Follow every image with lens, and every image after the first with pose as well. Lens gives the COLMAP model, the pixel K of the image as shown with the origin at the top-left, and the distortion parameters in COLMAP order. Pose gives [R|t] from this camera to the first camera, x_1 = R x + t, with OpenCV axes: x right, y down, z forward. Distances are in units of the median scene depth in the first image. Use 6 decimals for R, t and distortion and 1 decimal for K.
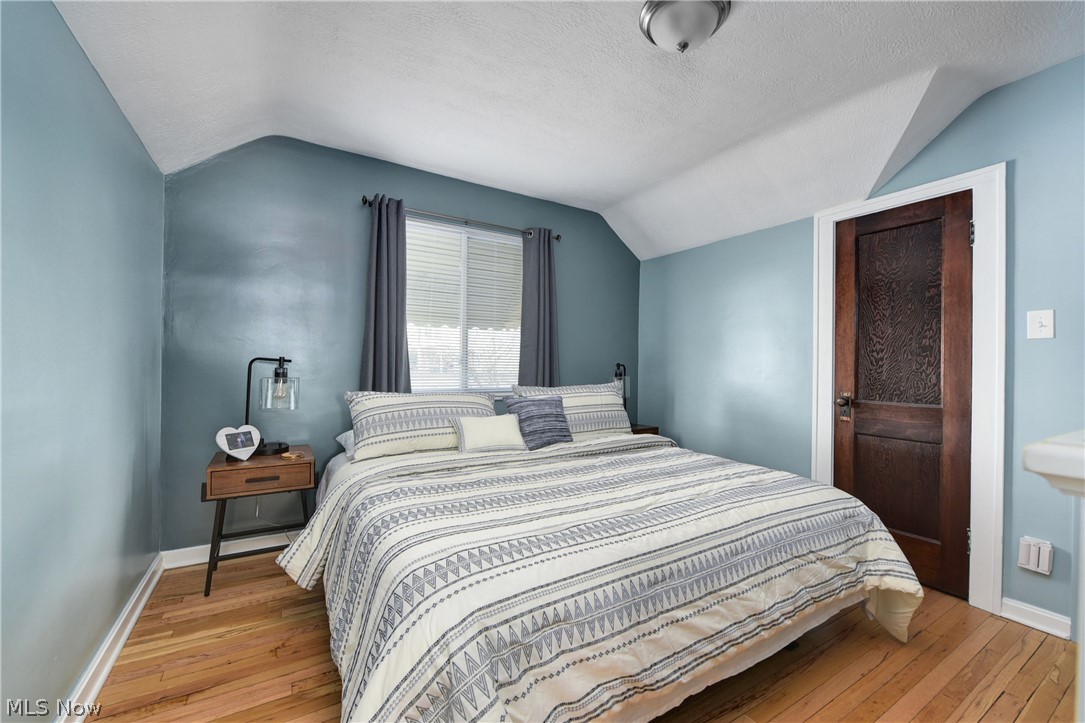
lens RADIAL K [[435.4, 0, 543.6], [0, 435.4, 362.8], [0, 0, 1]] dist [-0.006627, -0.000245]
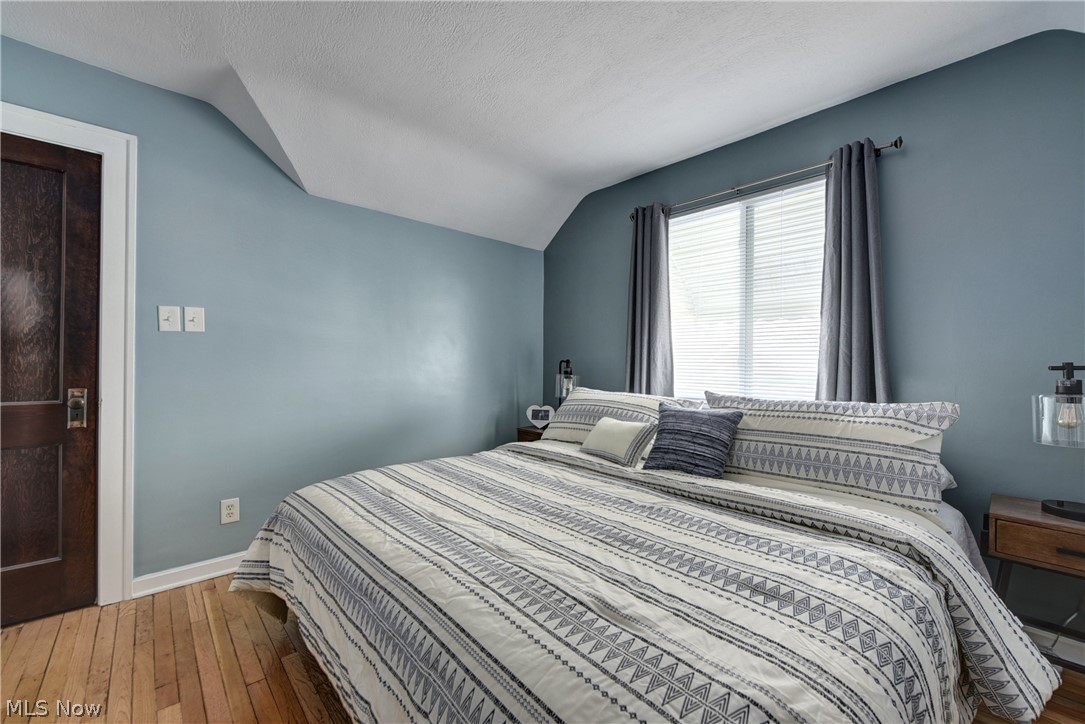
lens RADIAL K [[435.4, 0, 543.6], [0, 435.4, 363.3], [0, 0, 1]] dist [-0.006627, -0.000245]
pose [[0.201002, -0.007851, -0.979559, 1.022482], [-0.008868, 0.999912, -0.009834, 0.017862], [0.979551, 0.010664, 0.200914, 0.913694]]
